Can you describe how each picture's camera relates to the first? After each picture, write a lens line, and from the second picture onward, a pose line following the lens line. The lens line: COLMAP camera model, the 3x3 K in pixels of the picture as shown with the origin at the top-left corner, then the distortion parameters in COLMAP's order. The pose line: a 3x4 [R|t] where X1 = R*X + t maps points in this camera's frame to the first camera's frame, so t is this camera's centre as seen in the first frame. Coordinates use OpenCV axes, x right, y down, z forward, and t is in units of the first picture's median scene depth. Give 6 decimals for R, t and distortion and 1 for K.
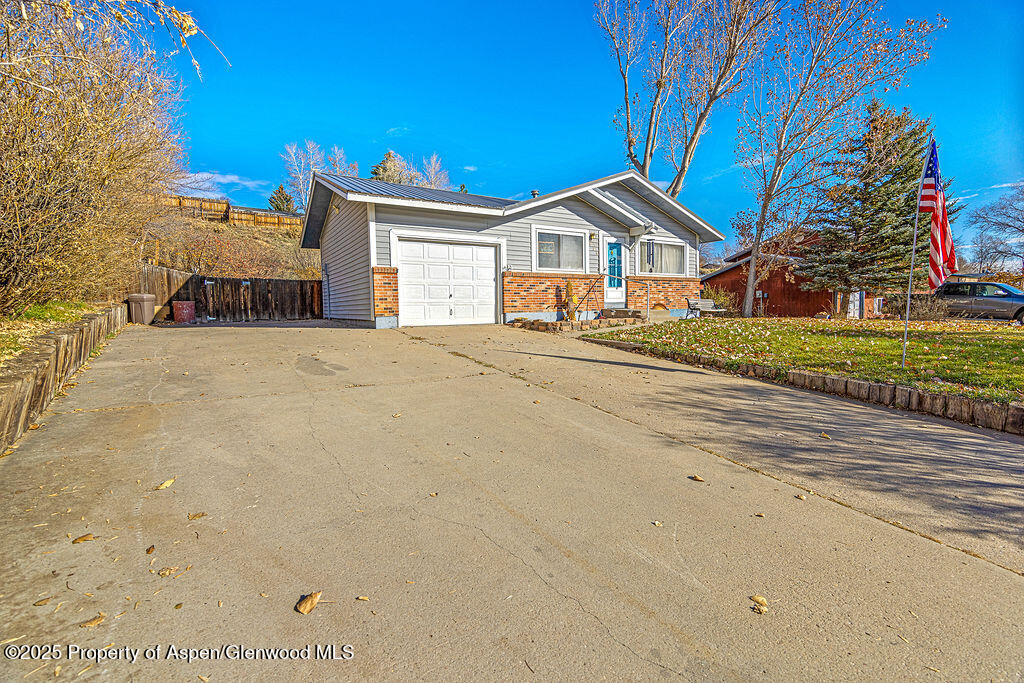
lens RADIAL K [[435.2, 0, 512.0], [0, 435.2, 341.5], [0, 0, 1]] dist [0.006294, 0.000258]
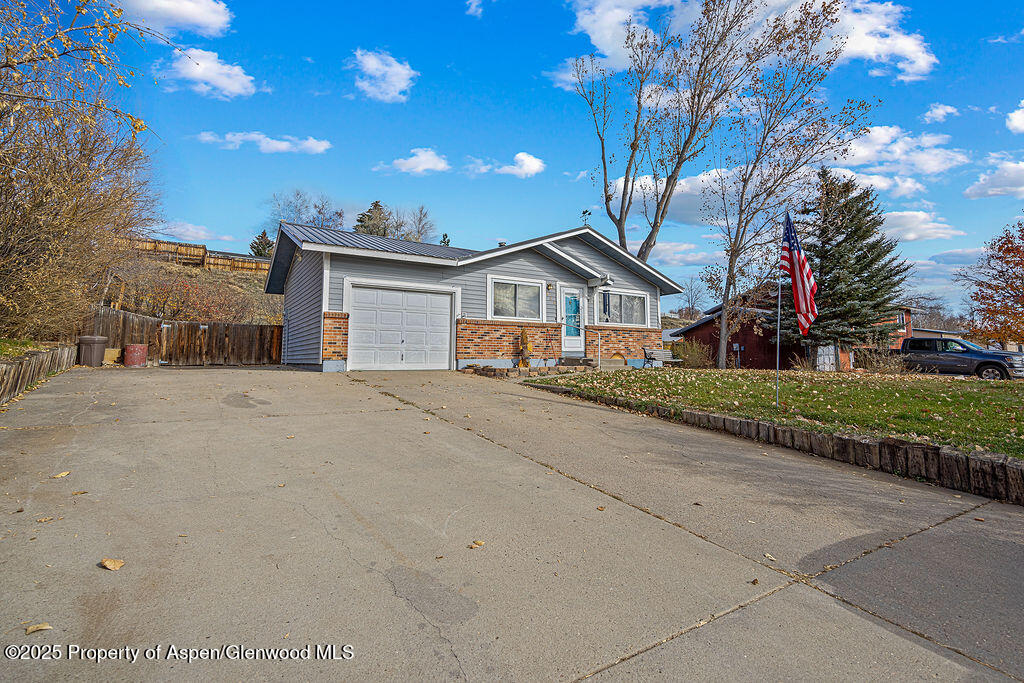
lens RADIAL K [[465.8, 0, 516.4], [0, 465.8, 324.9], [0, 0, 1]] dist [0.004117, 0.000206]
pose [[0.999626, 0.014797, 0.023009, 0.081833], [-0.011101, 0.988139, -0.153158, 0.017246], [-0.025002, 0.152846, 0.987934, -0.072422]]
